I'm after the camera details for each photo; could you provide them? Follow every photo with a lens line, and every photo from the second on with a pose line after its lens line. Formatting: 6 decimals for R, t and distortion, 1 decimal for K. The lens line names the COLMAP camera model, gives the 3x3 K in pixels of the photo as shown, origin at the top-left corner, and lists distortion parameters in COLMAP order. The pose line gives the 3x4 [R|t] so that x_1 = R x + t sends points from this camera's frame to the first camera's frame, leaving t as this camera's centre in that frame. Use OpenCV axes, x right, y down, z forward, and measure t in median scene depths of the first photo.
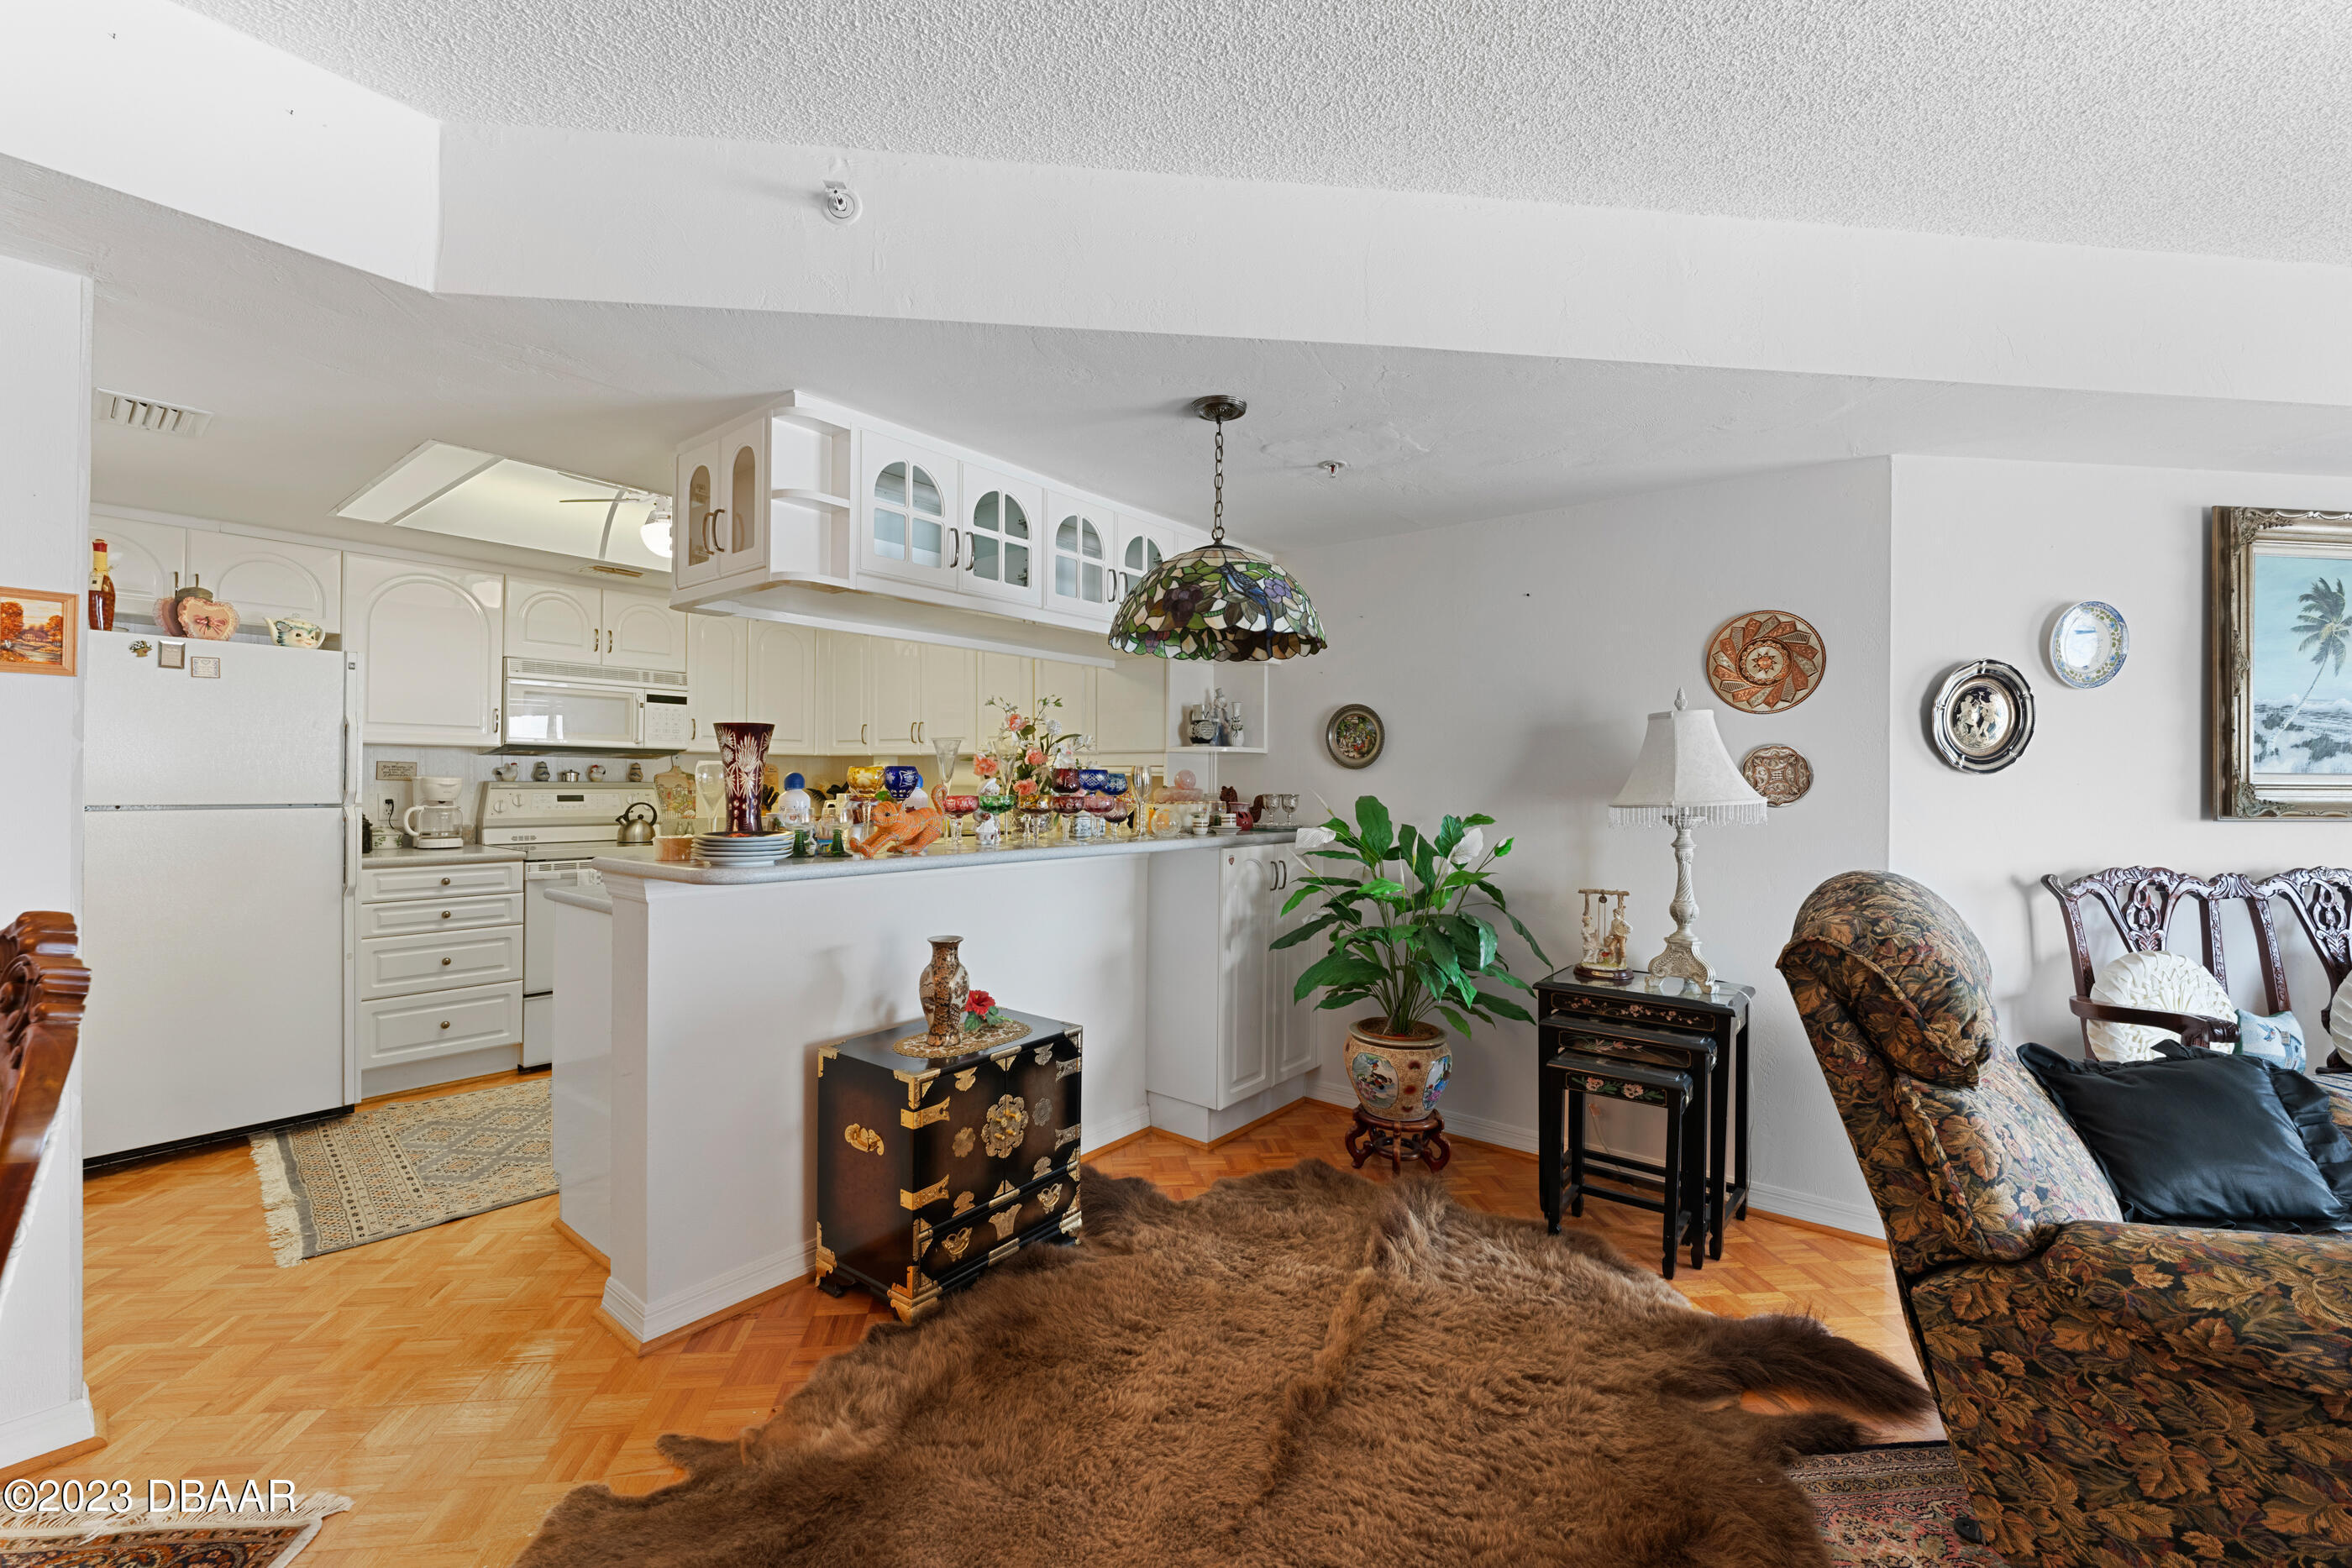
lens RADIAL K [[979.3, 0, 1176.0], [0, 979.3, 784.0], [0, 0, 1]] dist [-0.000819, 0.000110]
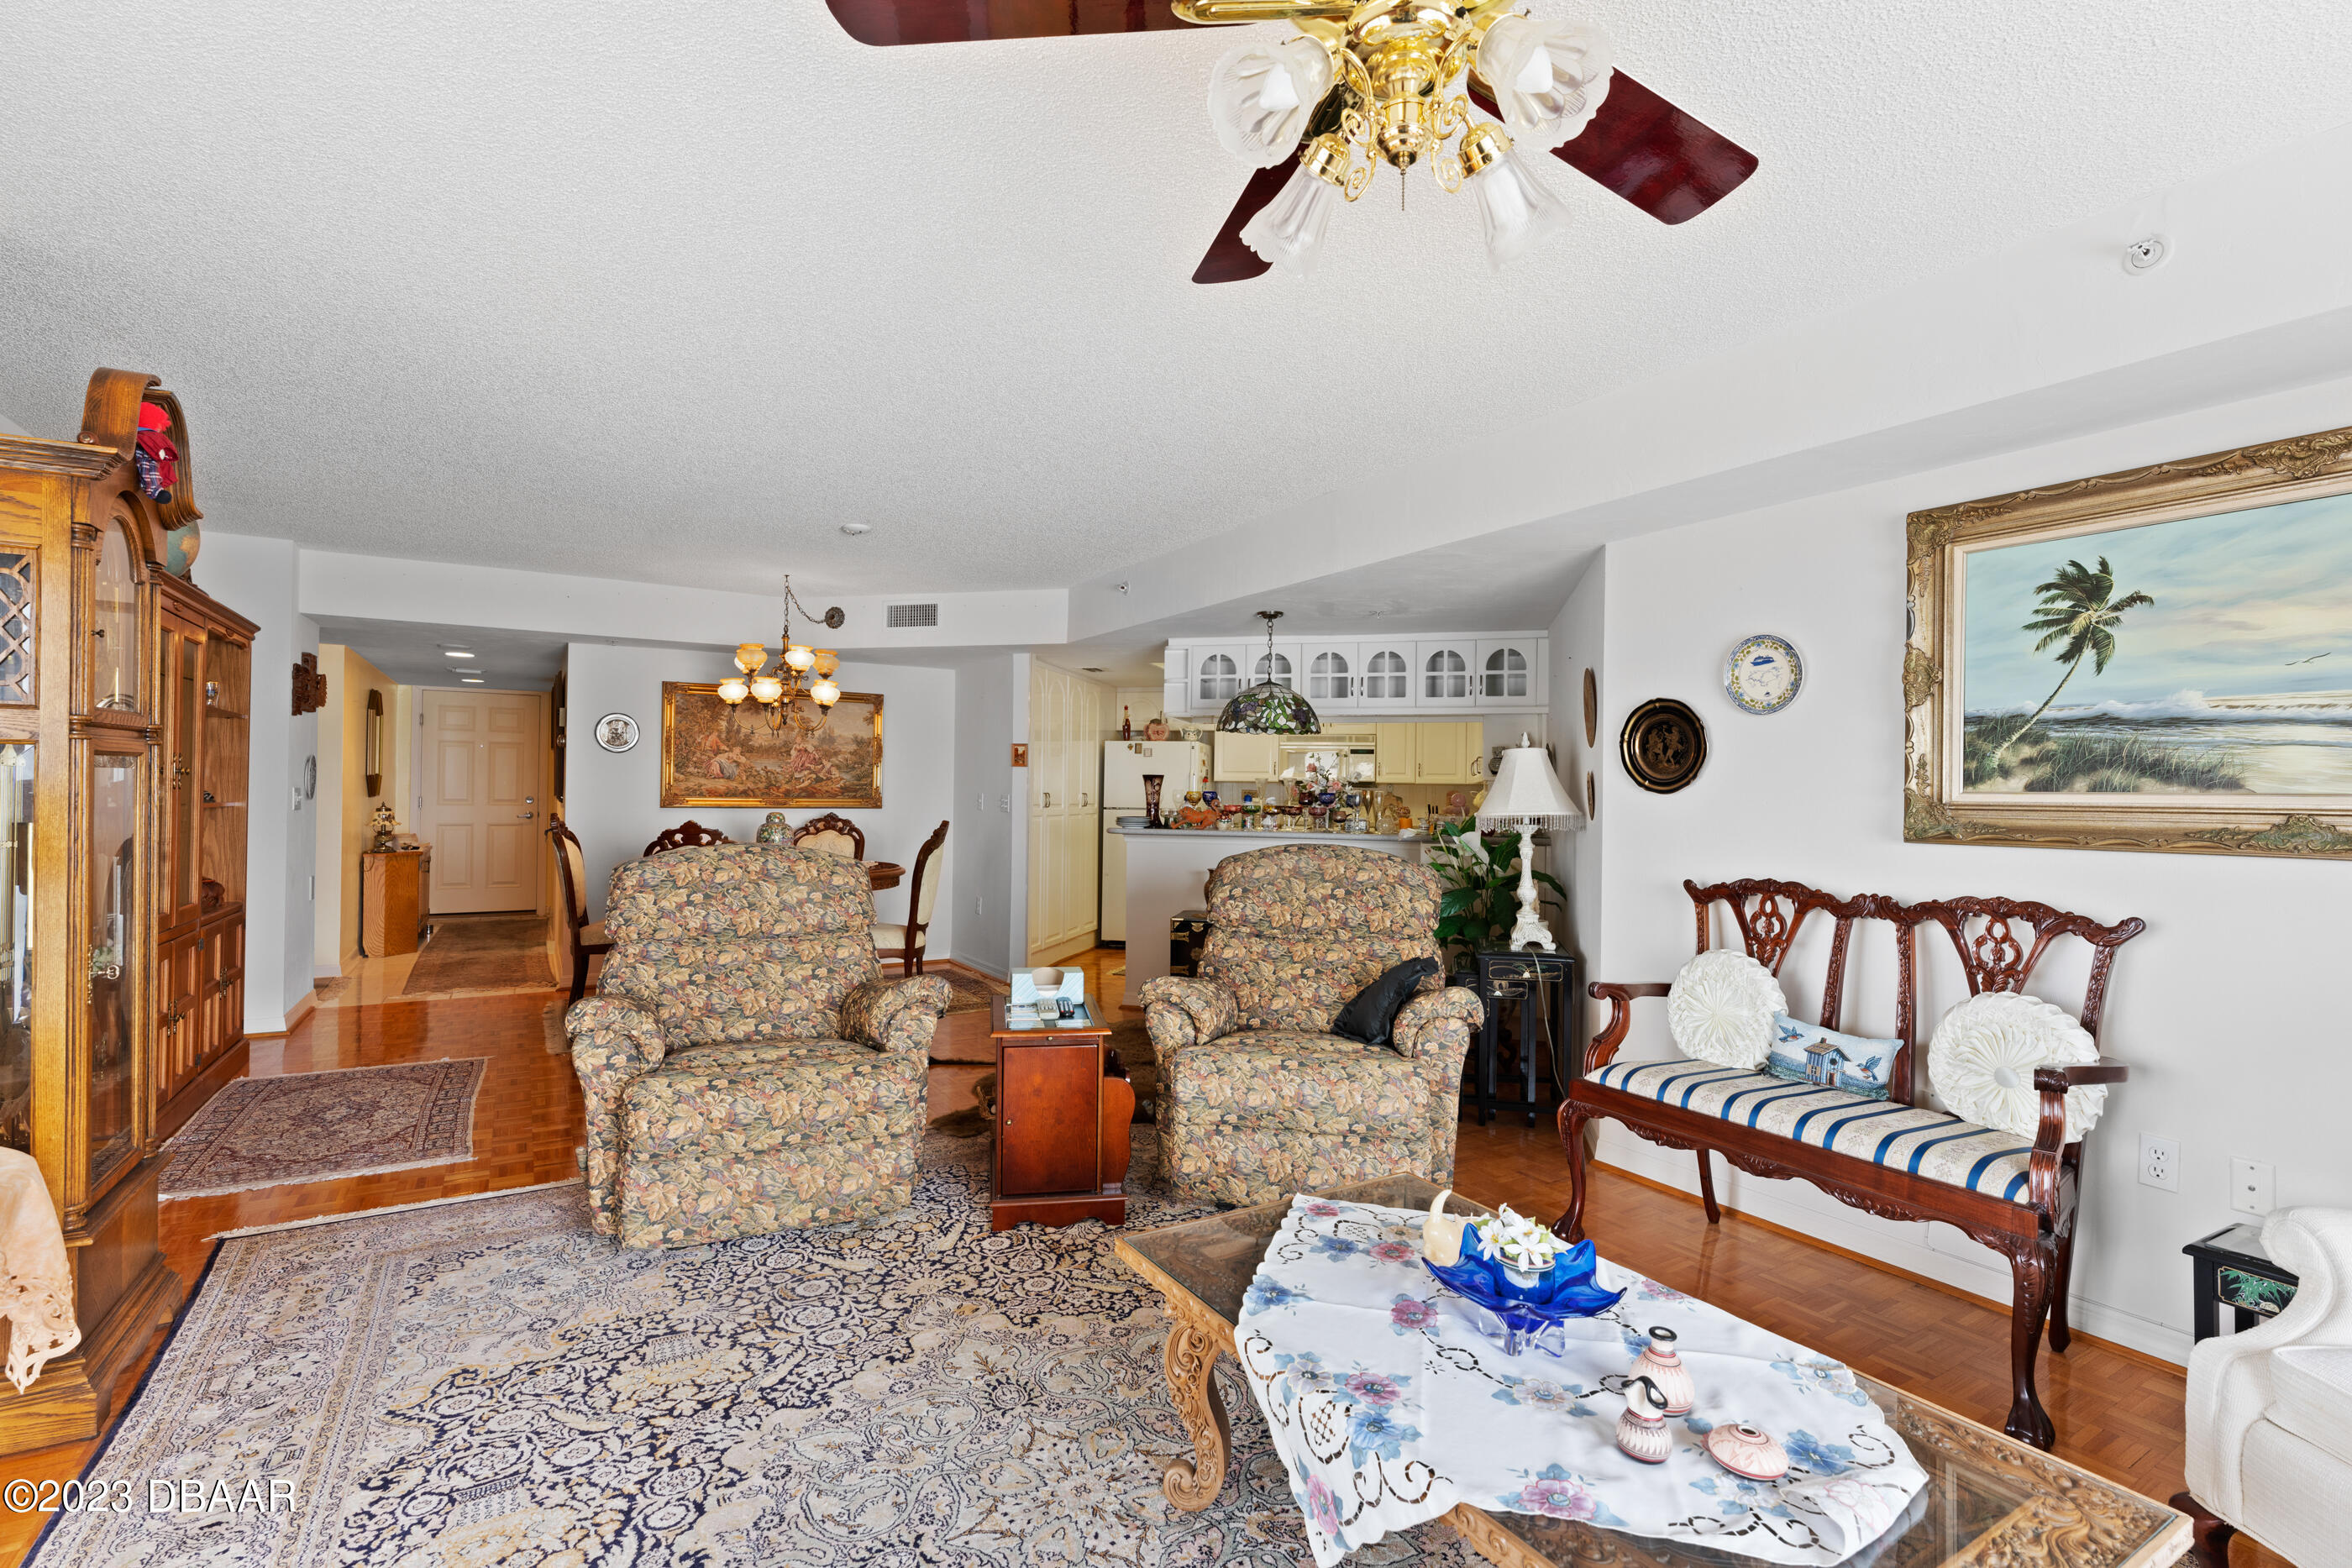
lens RADIAL K [[1076.3, 0, 1176.0], [0, 1076.3, 784.0], [0, 0, 1]] dist [-0.000196, -0.000055]
pose [[0.407399, -0.010017, -0.913195, 1.703444], [-0.011919, 0.999796, -0.016284, 0.005957], [0.913173, 0.017519, 0.407196, -0.077958]]
